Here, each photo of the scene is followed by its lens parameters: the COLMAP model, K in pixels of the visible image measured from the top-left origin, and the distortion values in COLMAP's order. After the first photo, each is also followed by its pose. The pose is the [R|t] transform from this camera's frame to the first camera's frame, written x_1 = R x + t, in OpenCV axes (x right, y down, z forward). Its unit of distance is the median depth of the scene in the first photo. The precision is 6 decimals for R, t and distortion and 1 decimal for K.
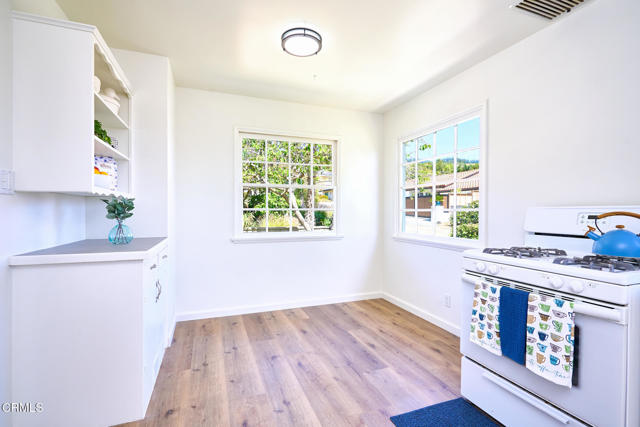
lens RADIAL K [[291.1, 0, 320.0], [0, 291.1, 213.5], [0, 0, 1]] dist [-0.000017, -0.000194]
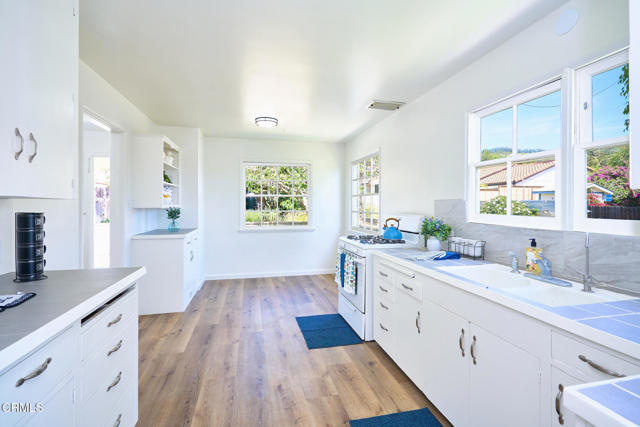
lens RADIAL K [[297.1, 0, 318.6], [0, 297.1, 204.5], [0, 0, 1]] dist [0.036543, -0.000008]
pose [[0.990853, -0.000290, -0.134945, 0.693558], [-0.000791, 0.999968, -0.007962, -0.077939], [0.134943, 0.007996, 0.990821, -1.088744]]
